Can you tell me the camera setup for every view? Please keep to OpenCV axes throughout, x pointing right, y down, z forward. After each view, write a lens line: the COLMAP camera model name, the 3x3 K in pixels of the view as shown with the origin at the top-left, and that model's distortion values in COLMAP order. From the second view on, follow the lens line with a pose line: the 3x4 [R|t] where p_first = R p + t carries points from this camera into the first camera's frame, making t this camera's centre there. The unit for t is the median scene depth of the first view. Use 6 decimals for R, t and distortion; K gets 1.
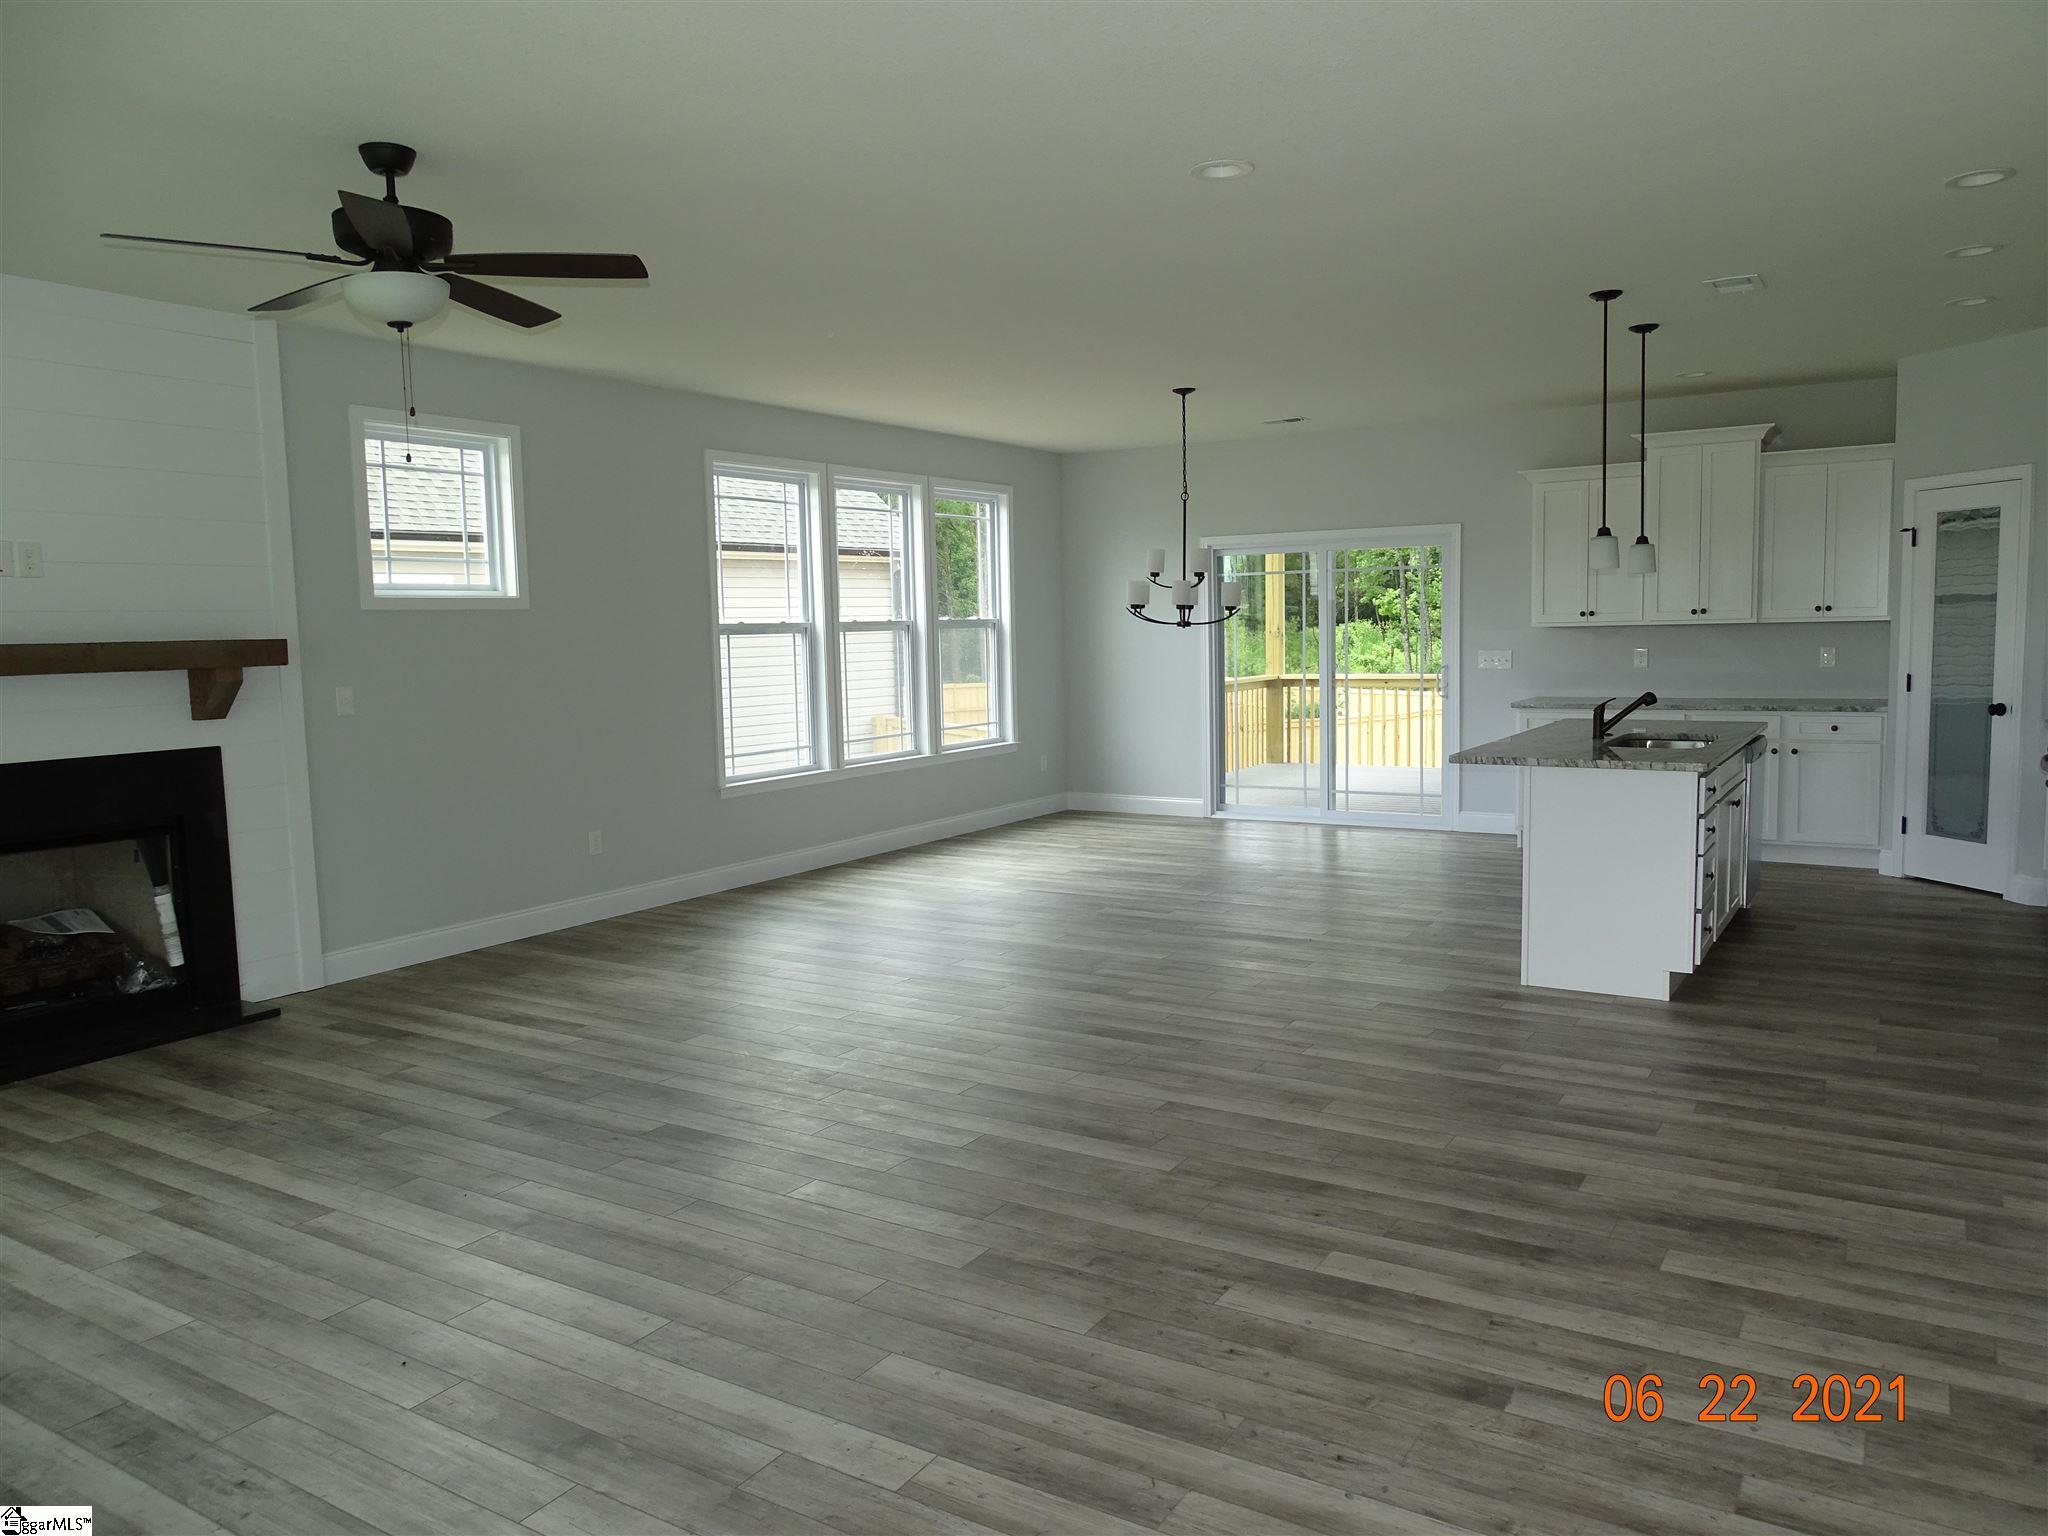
lens RADIAL K [[1460.8, 0, 1032.1], [0, 1460.8, 758.7], [0, 0, 1]] dist [0.006947, -0.003625]
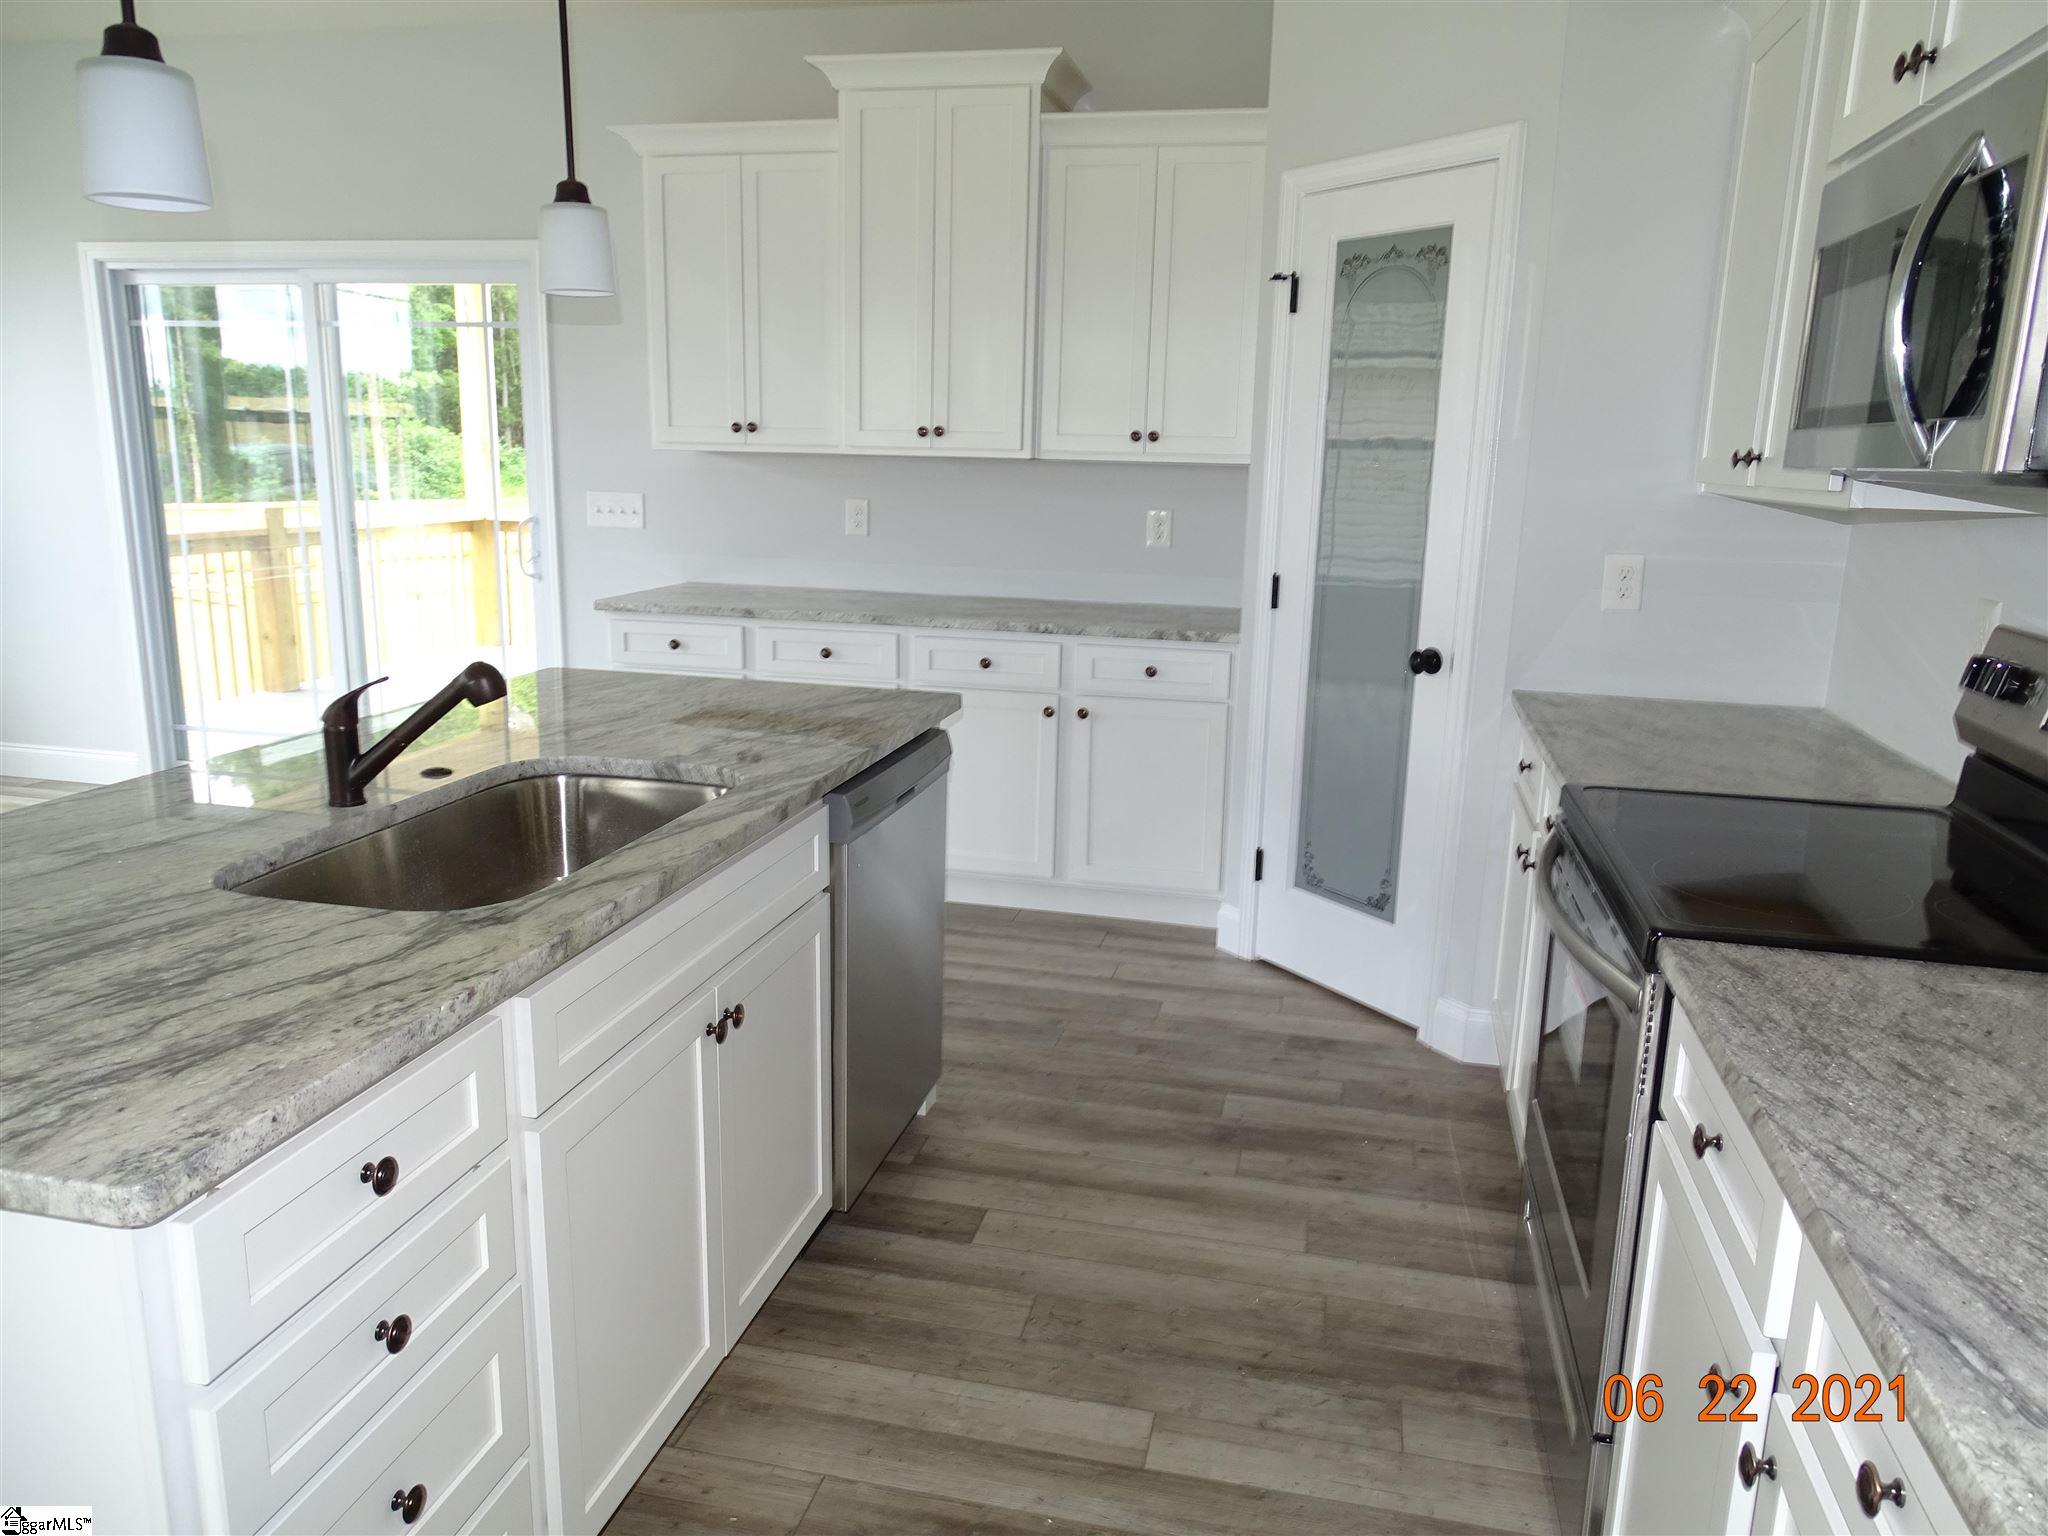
lens RADIAL K [[1460.8, 0, 1032.1], [0, 1460.8, 758.7], [0, 0, 1]] dist [0.006947, -0.003625]
pose [[0.943661, -0.024184, 0.330028, 0.359835], [-0.014621, 0.993305, 0.114596, -0.052128], [-0.330589, -0.112965, 0.936990, 0.560825]]
